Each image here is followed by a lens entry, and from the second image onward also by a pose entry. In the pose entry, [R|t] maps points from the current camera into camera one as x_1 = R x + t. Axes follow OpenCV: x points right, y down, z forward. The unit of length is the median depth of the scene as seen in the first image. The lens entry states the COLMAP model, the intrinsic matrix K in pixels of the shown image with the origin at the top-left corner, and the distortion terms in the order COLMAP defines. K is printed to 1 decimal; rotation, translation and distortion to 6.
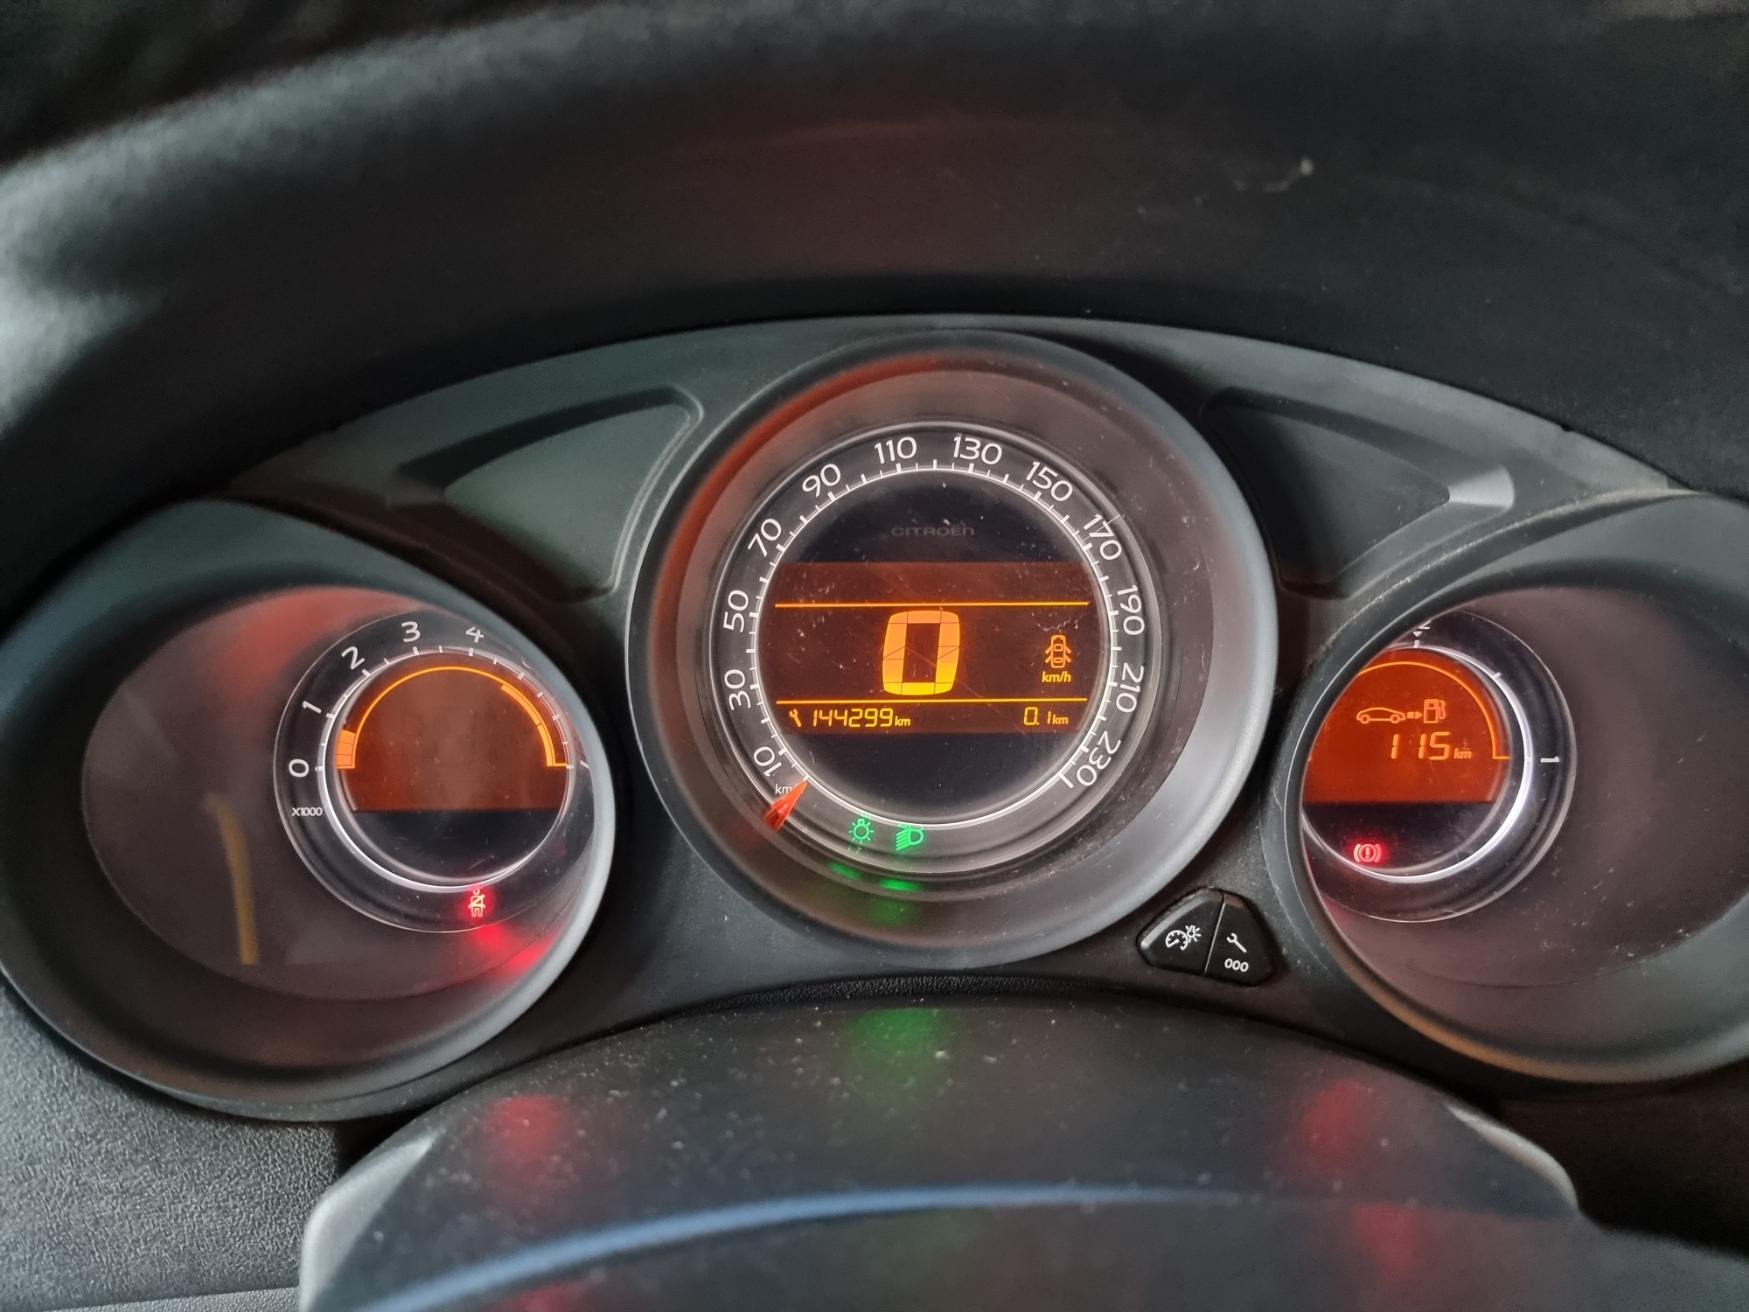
lens RADIAL K [[1338.8, 0, 866.0], [0, 1338.8, 667.3], [0, 0, 1]] dist [0.065897, 0.005632]
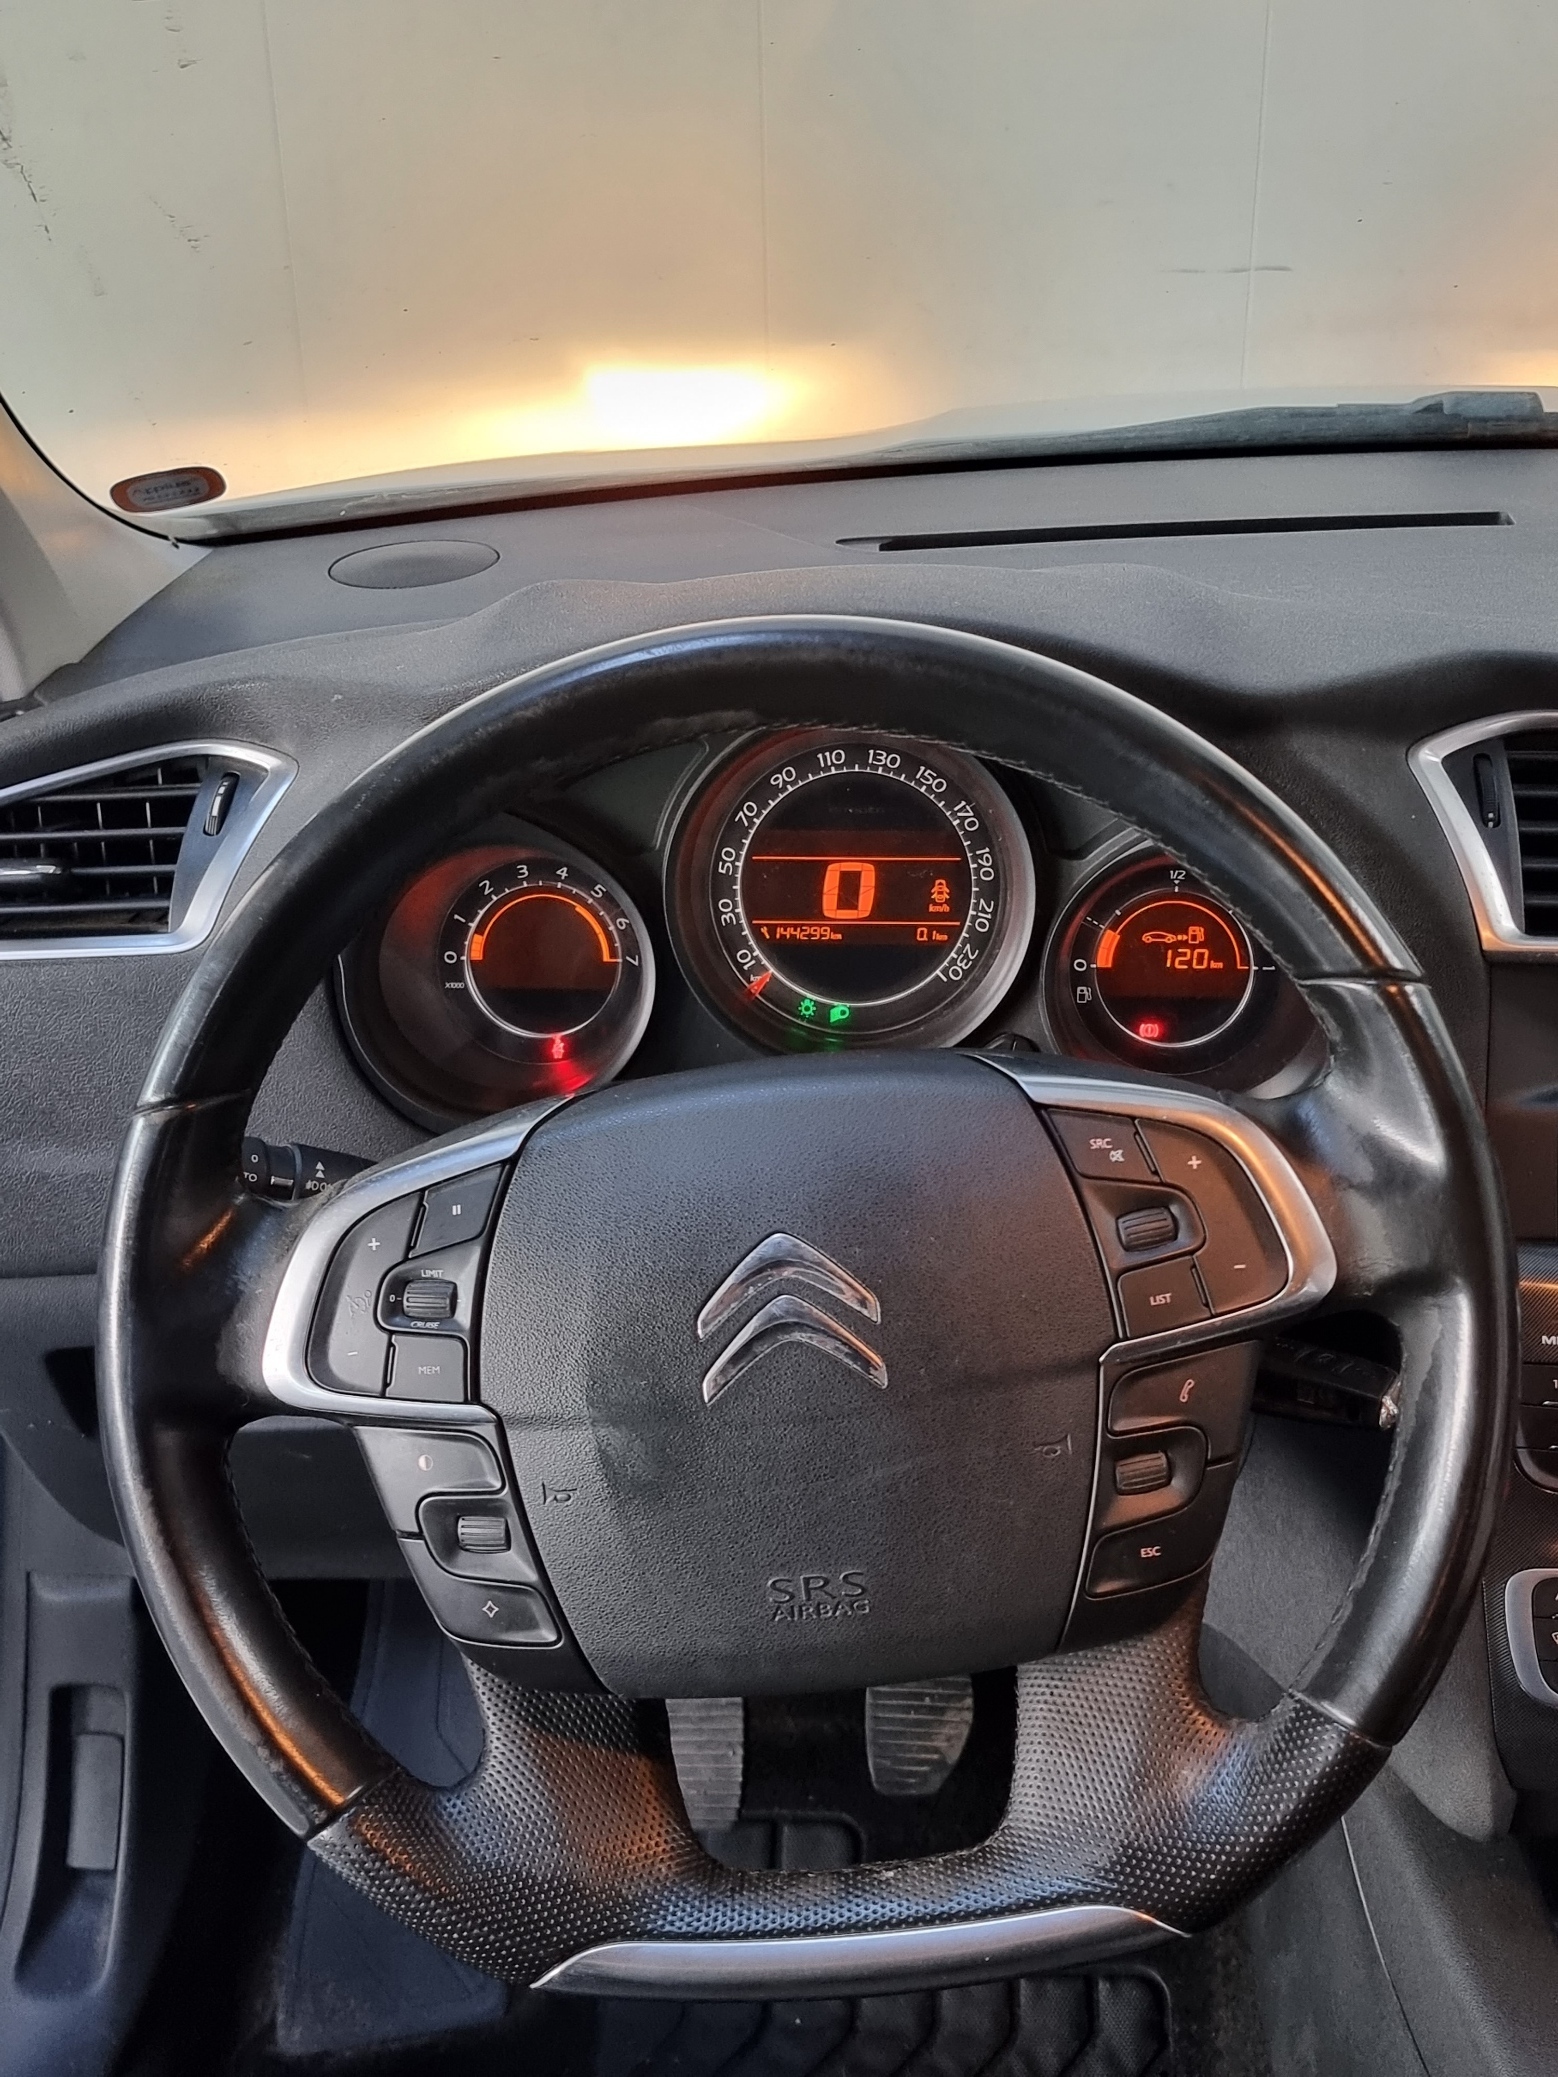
lens RADIAL K [[1589.9, 0, 768.1], [0, 1589.9, 1025.7], [0, 0, 1]] dist [0.065897, 0.005632]
pose [[0.997001, 0.021591, -0.074317, 0.089161], [-0.016888, 0.997849, 0.063339, 0.029940], [0.075525, -0.061894, 0.995221, -0.822712]]
